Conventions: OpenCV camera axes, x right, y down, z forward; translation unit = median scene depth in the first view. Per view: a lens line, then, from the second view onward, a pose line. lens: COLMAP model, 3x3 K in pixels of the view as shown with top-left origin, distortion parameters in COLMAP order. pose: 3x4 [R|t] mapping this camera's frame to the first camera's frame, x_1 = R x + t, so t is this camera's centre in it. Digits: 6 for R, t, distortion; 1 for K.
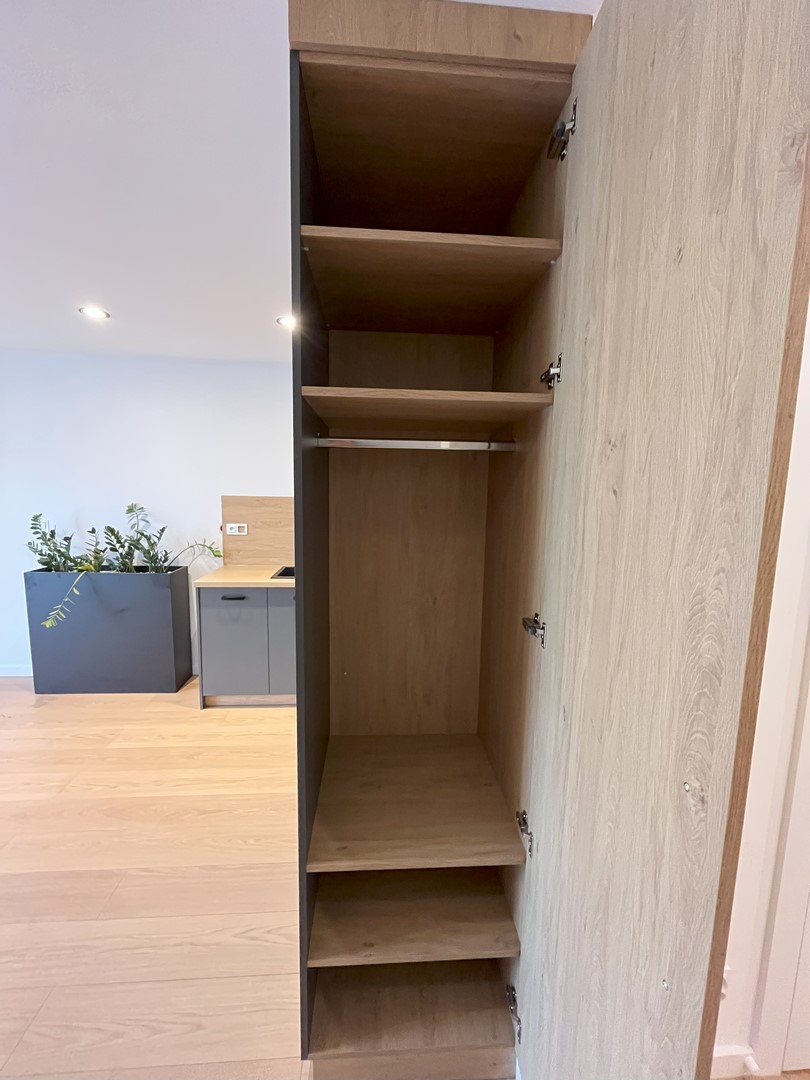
lens RADIAL K [[437.1, 0, 402.3], [0, 437.1, 540.4], [0, 0, 1]] dist [-0.001255, -0.000502]
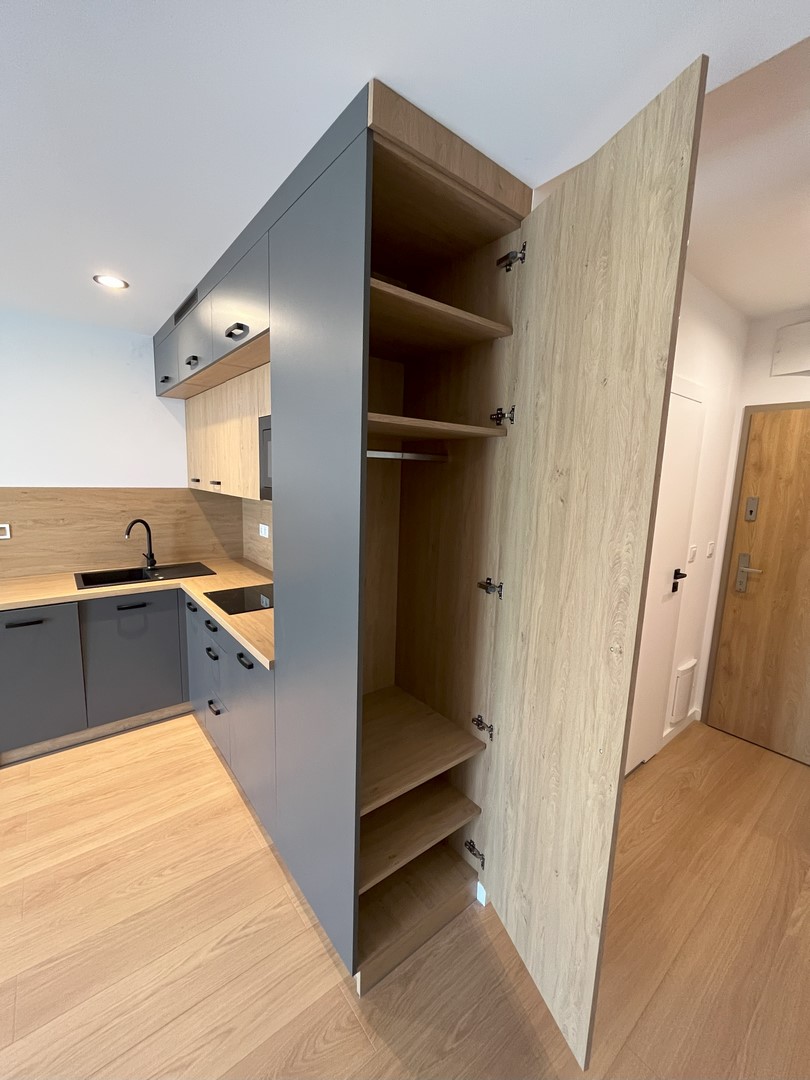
lens RADIAL K [[437.1, 0, 402.3], [0, 437.1, 540.4], [0, 0, 1]] dist [-0.001255, -0.000502]
pose [[0.822044, -0.079157, 0.563896, -0.300989], [0.053772, 0.996656, 0.061517, -0.025806], [-0.566880, -0.020248, 0.823552, -0.014980]]
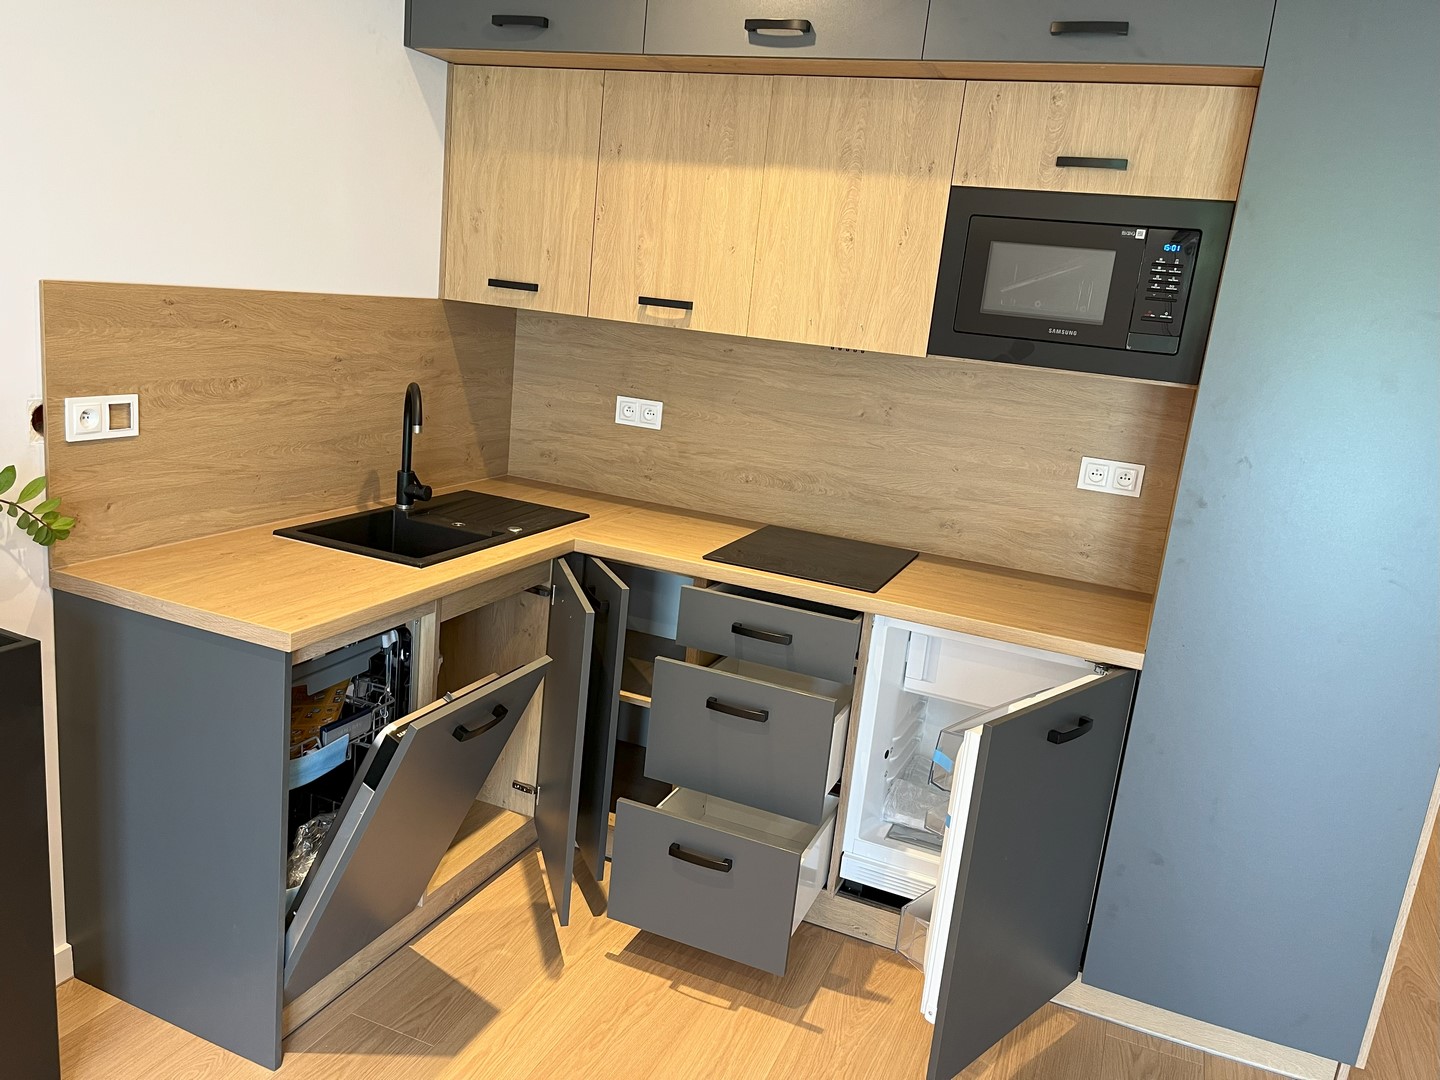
lens RADIAL K [[1093.3, 0, 720.0], [0, 1093.3, 540.0], [0, 0, 1]] dist [0.065739, -0.101412]
pose [[0.446501, -0.176017, 0.877300, -1.062100], [0.016947, 0.981948, 0.188388, -0.094152], [-0.894623, -0.069248, 0.441424, 0.531600]]
